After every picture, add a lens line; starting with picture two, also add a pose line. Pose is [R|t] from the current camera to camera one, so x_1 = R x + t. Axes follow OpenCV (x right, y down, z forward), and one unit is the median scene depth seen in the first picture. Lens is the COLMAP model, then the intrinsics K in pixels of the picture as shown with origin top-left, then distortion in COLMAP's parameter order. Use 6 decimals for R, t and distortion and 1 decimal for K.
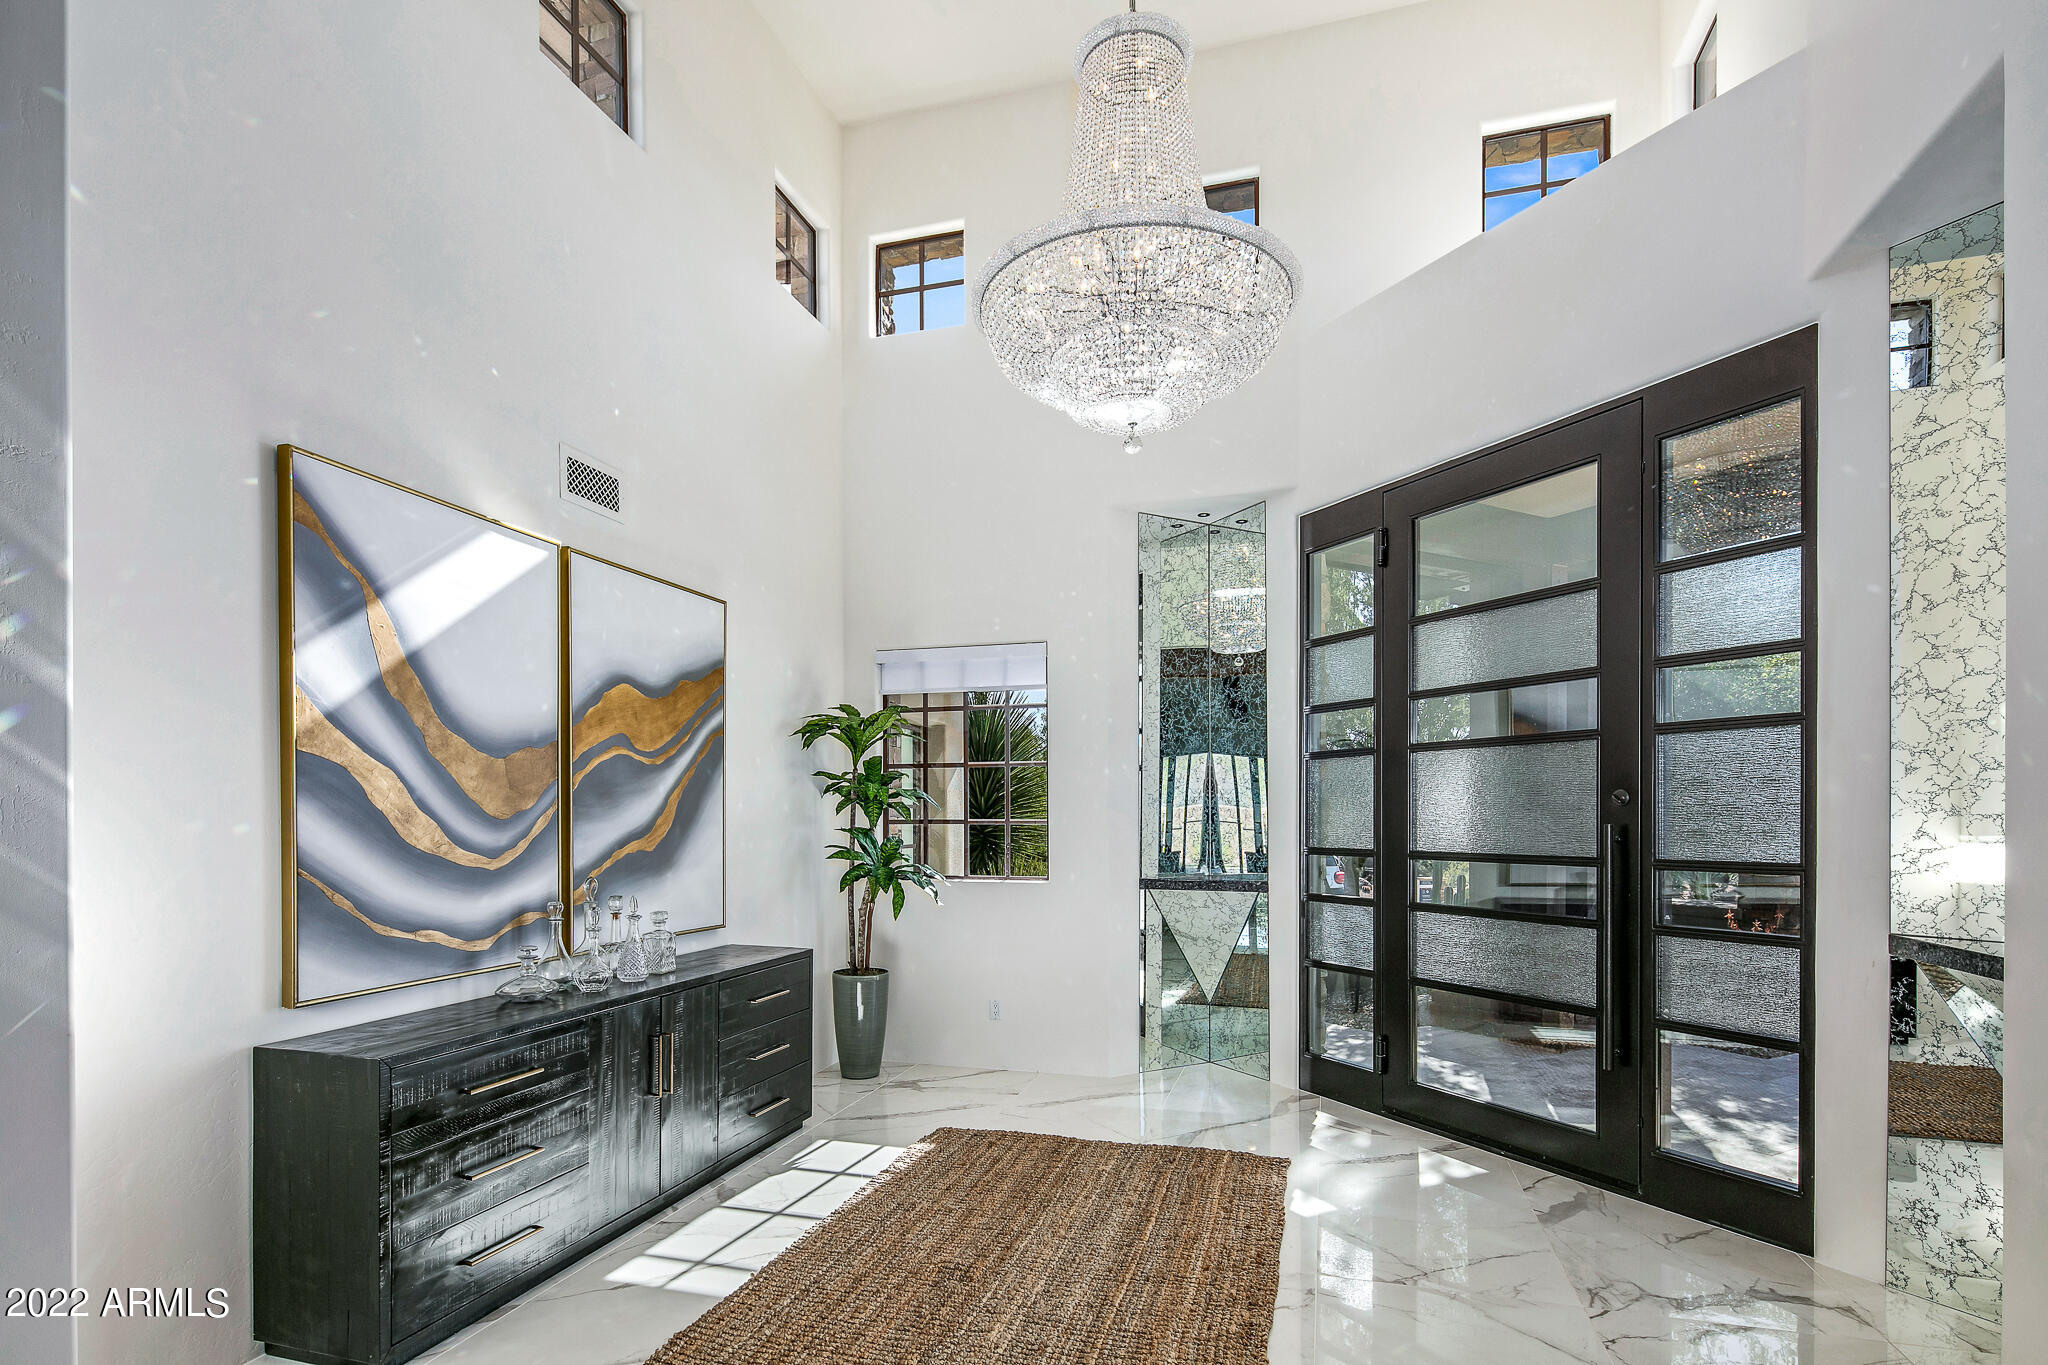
lens RADIAL K [[996.8, 0, 1072.6], [0, 996.8, 829.2], [0, 0, 1]] dist [0.003971, -0.004701]
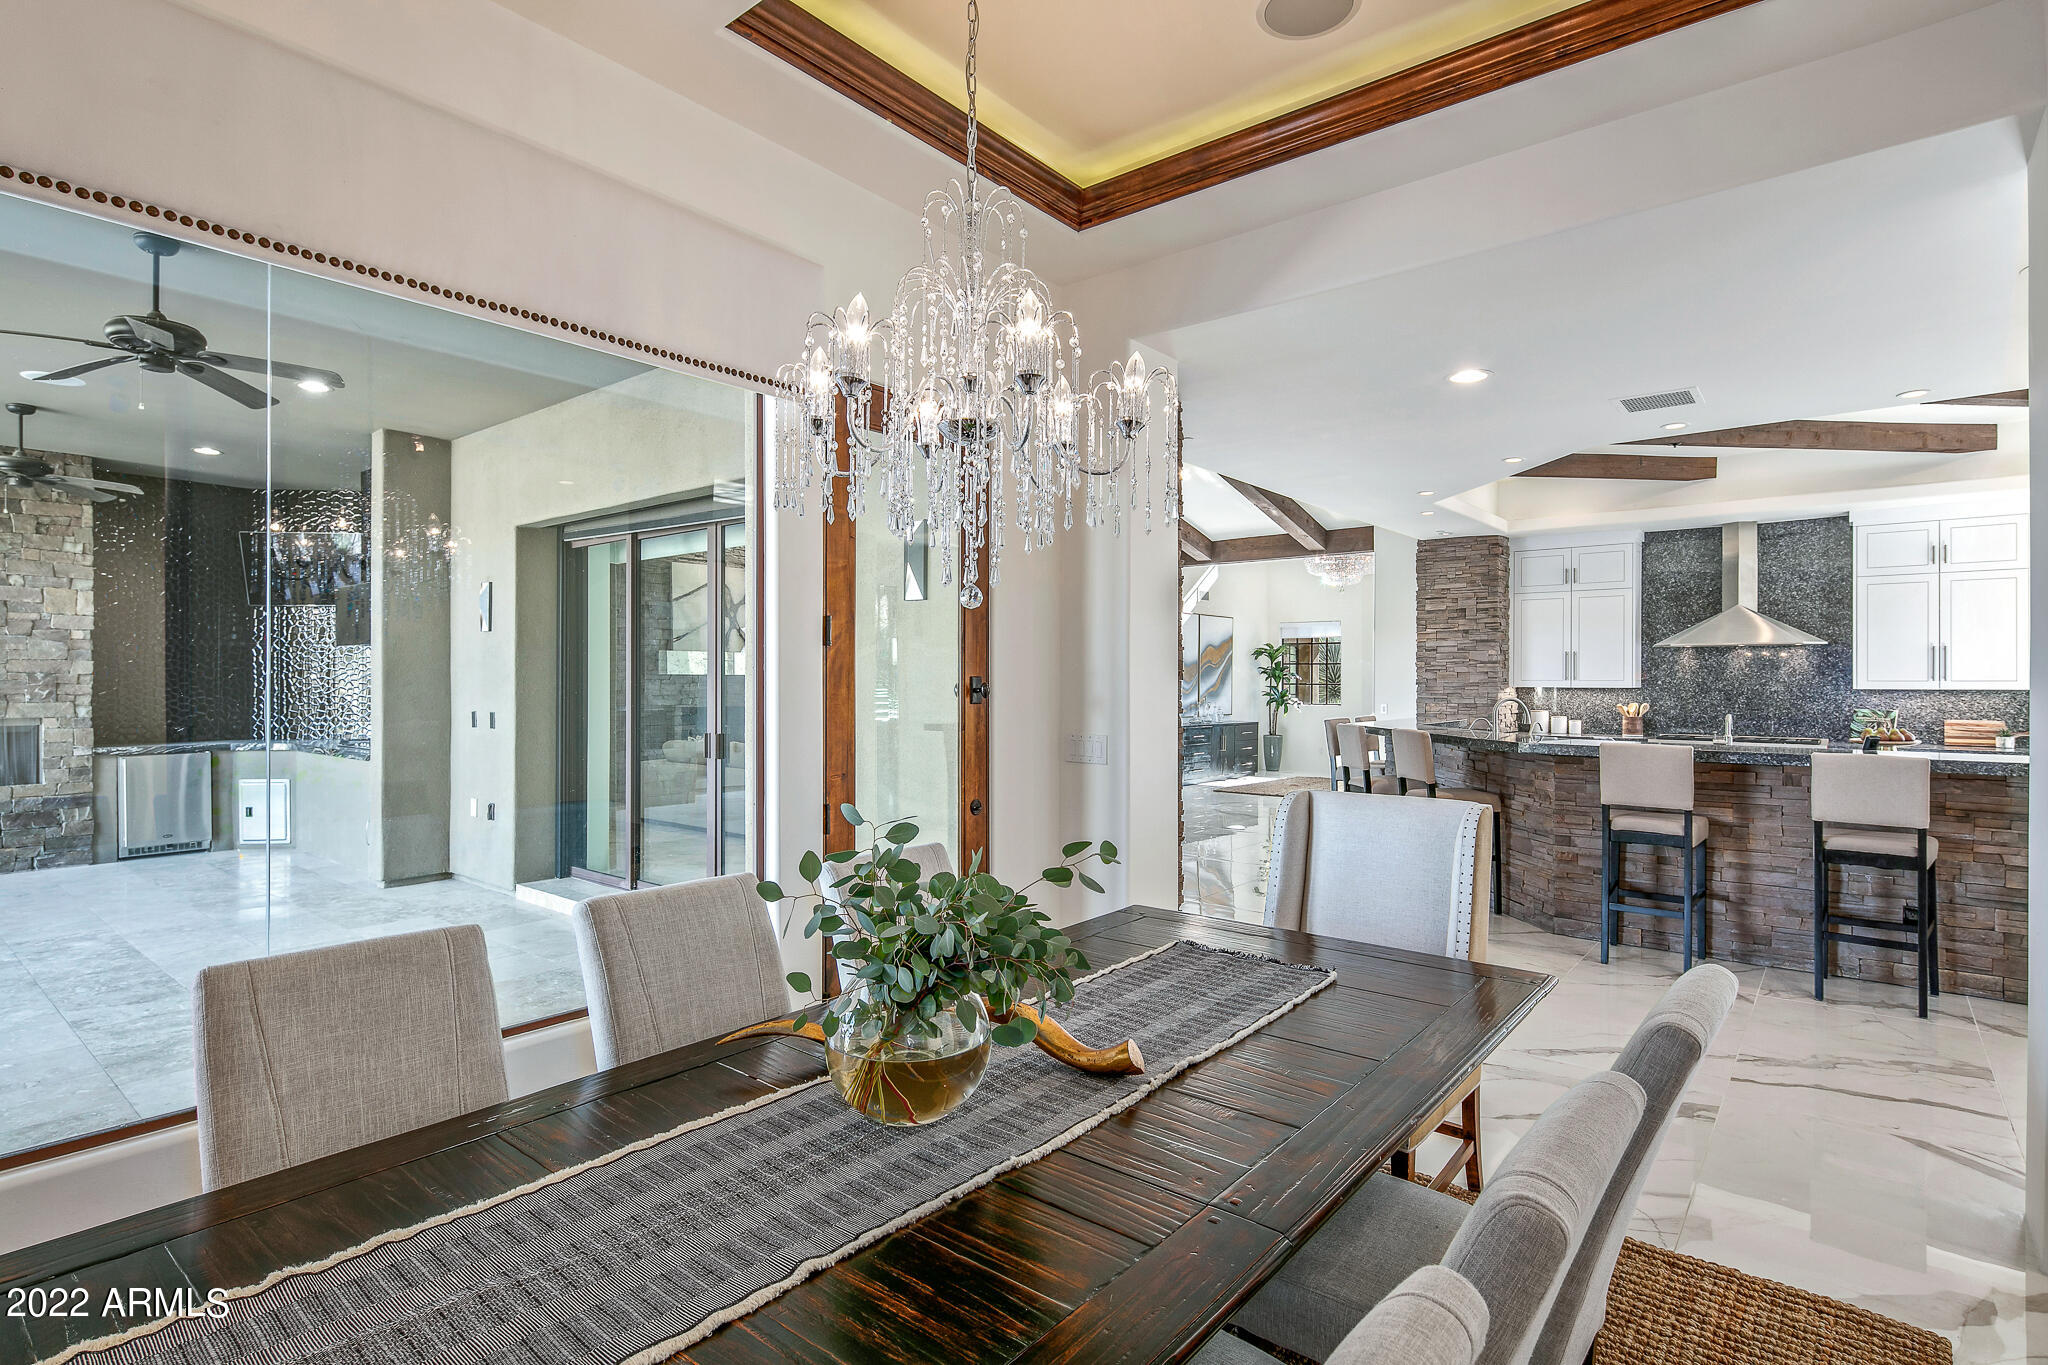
lens RADIAL K [[996.8, 0, 1036.3], [0, 996.8, 676.0], [0, 0, 1]] dist [0.003971, -0.004701]
pose [[0.898915, 0.000636, -0.438122, 0.510755], [-0.007339, 0.999880, -0.013607, 0.017894], [0.438061, 0.015447, 0.898813, -2.232154]]
